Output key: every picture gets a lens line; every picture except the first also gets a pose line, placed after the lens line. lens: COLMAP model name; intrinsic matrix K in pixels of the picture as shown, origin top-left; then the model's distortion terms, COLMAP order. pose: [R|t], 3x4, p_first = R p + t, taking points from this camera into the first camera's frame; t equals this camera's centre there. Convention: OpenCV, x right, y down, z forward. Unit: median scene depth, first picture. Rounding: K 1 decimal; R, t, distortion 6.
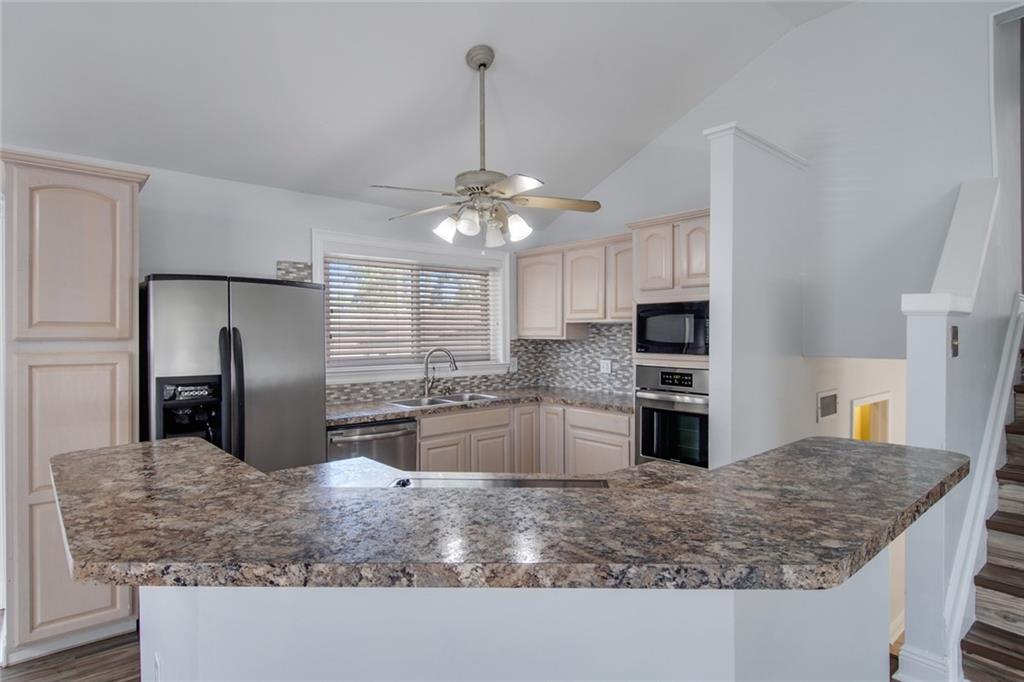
lens RADIAL K [[546.8, 0, 512.0], [0, 546.8, 341.0], [0, 0, 1]] dist [0.017256, 0.000075]
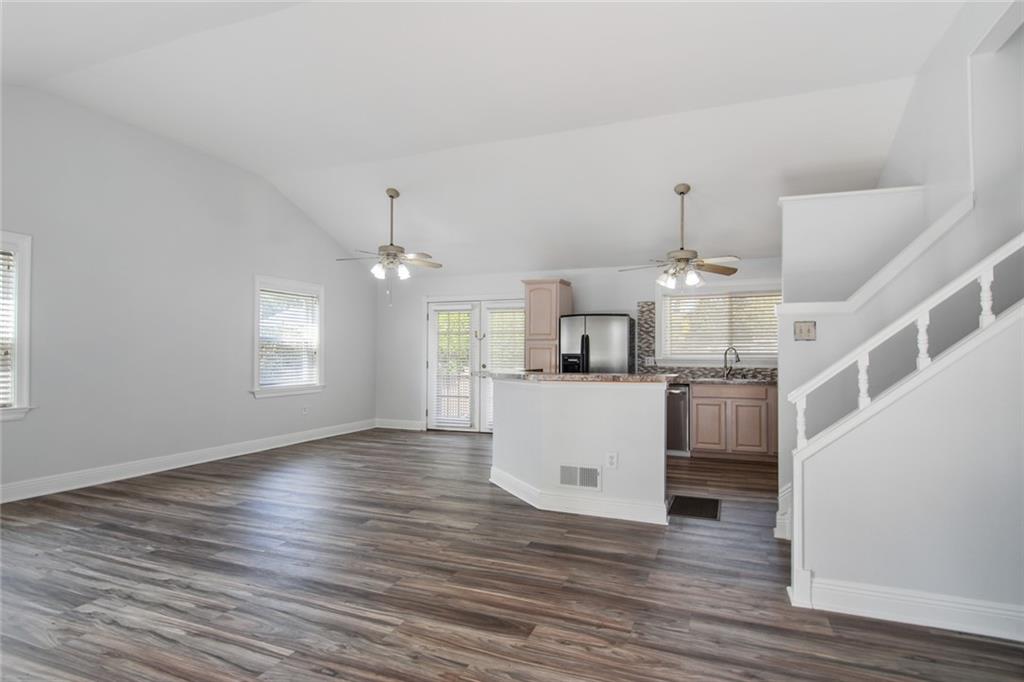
lens RADIAL K [[546.8, 0, 512.0], [0, 546.8, 341.0], [0, 0, 1]] dist [0.017256, 0.000075]
pose [[0.454368, -0.013456, -0.890712, 0.965075], [-0.015468, 0.999616, -0.022991, 0.040649], [0.890680, 0.024224, 0.453985, -0.257393]]
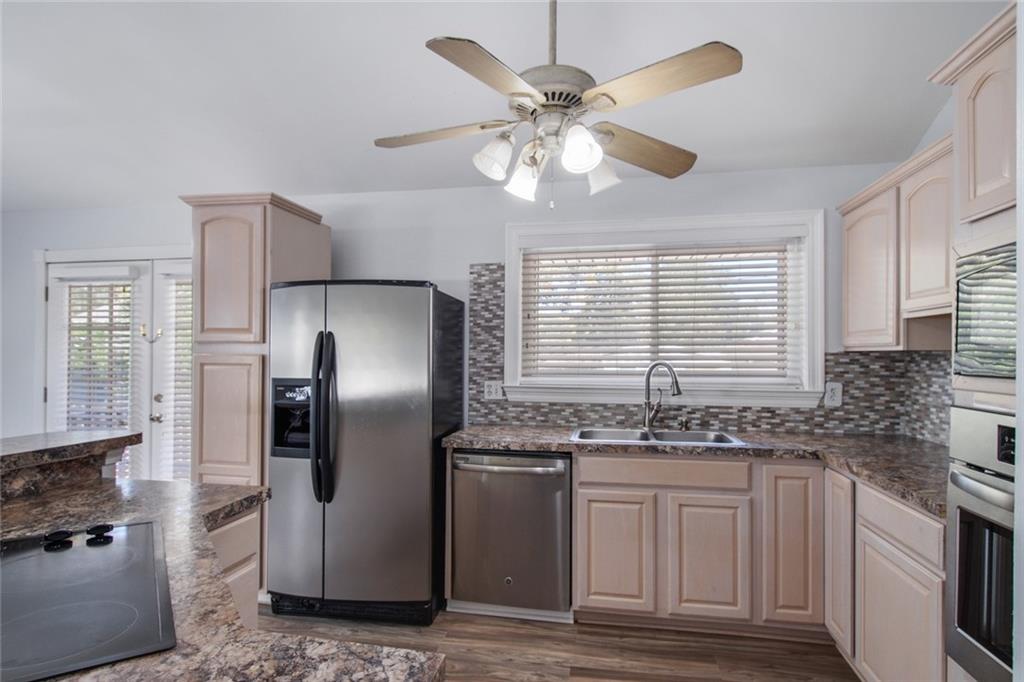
lens RADIAL K [[540.1, 0, 514.6], [0, 540.1, 356.6], [0, 0, 1]] dist [0.005680, -0.000113]
pose [[0.623547, 0.006060, -0.781762, 0.291886], [-0.016302, 0.999853, -0.005252, 0.012761], [0.781616, 0.016019, 0.623555, 0.417471]]
